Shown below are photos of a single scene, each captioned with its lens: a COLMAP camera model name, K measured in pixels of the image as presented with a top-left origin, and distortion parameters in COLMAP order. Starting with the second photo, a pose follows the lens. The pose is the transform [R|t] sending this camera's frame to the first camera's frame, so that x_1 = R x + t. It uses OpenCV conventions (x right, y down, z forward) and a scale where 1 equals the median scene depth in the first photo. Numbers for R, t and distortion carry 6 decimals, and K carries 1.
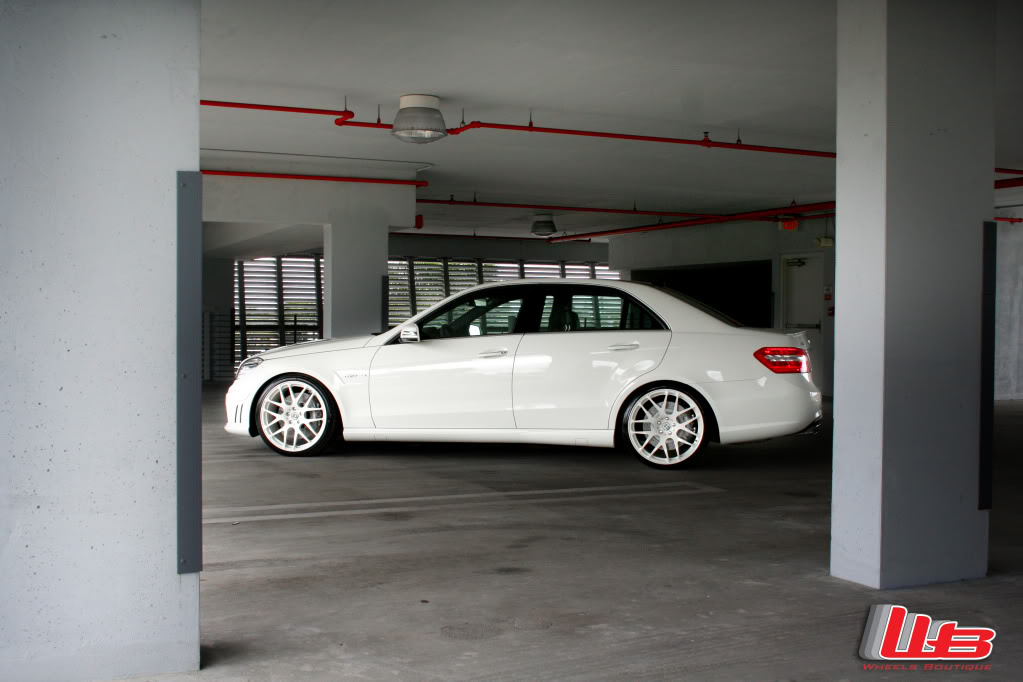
lens RADIAL K [[1200.6, 0, 511.6], [0, 1200.6, 341.7], [0, 0, 1]] dist [-0.096908, 0.000000]
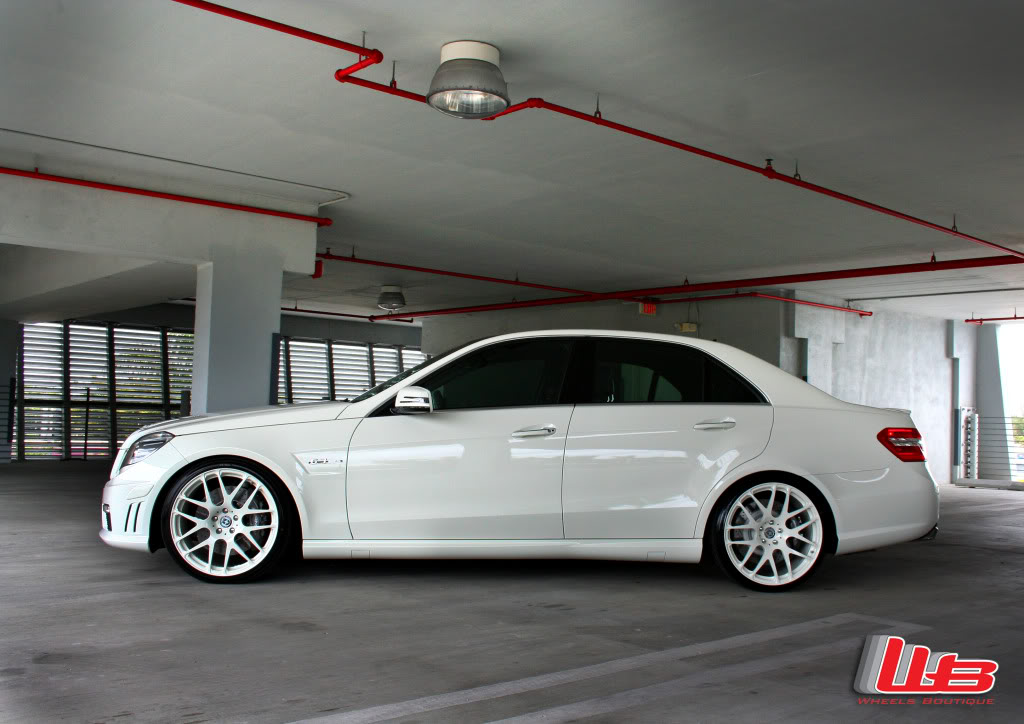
lens RADIAL K [[1011.5, 0, 512.8], [0, 1011.5, 364.5], [0, 0, 1]] dist [-0.087039, 0.000000]
pose [[0.955163, 0.035972, 0.293886, -0.196327], [-0.016081, 0.997430, -0.069821, 0.011913], [-0.295642, 0.061964, 0.953287, 0.422925]]
